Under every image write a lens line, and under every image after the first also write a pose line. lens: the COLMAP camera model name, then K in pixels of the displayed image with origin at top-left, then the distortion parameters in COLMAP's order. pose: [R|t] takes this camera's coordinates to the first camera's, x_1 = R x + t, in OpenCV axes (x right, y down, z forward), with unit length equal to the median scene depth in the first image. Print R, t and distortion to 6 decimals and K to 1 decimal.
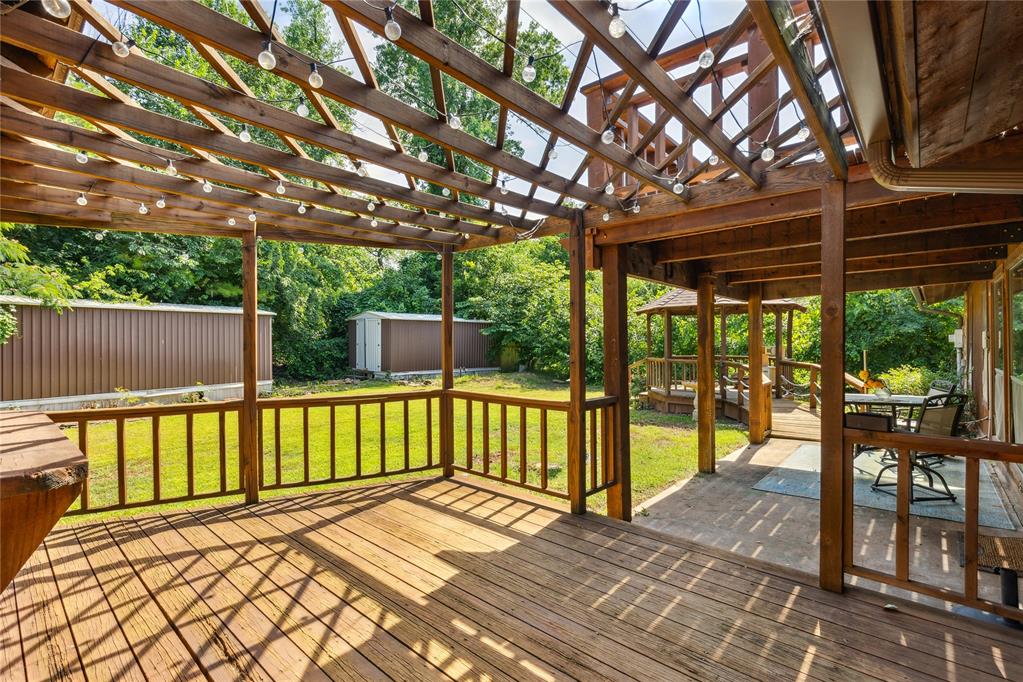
lens RADIAL K [[461.3, 0, 512.2], [0, 461.3, 341.3], [0, 0, 1]] dist [0.004054, -0.001702]
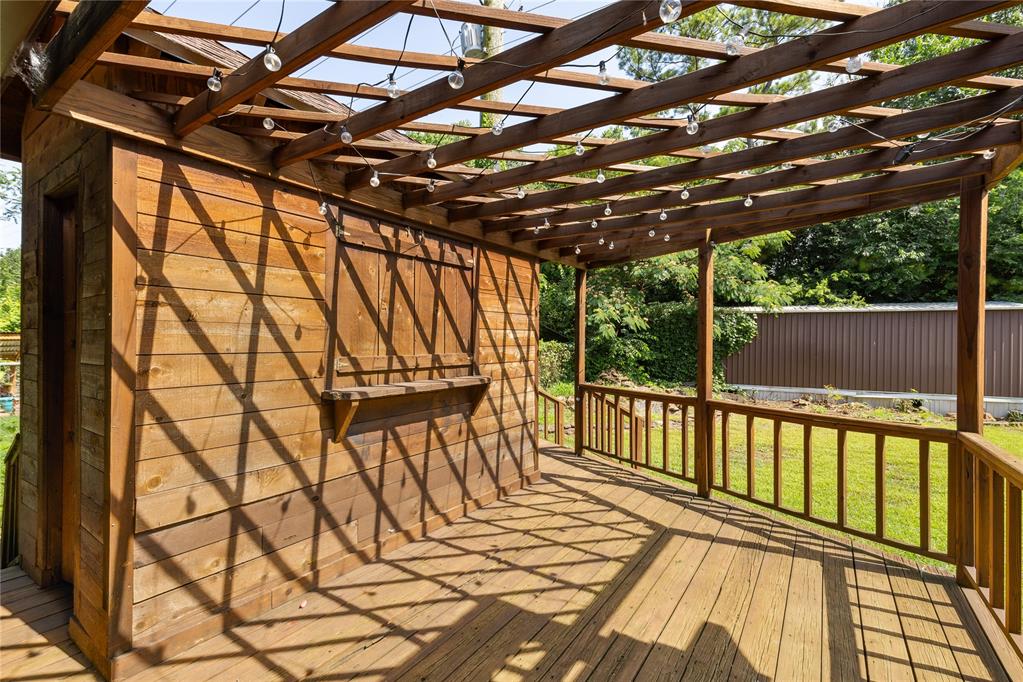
lens RADIAL K [[461.3, 0, 517.4], [0, 461.3, 338.4], [0, 0, 1]] dist [0.004054, -0.001702]
pose [[0.126357, 0.006817, -0.991961, 0.421117], [-0.014938, 0.999876, 0.004969, -0.008623], [0.991872, 0.014190, 0.126444, 0.439332]]
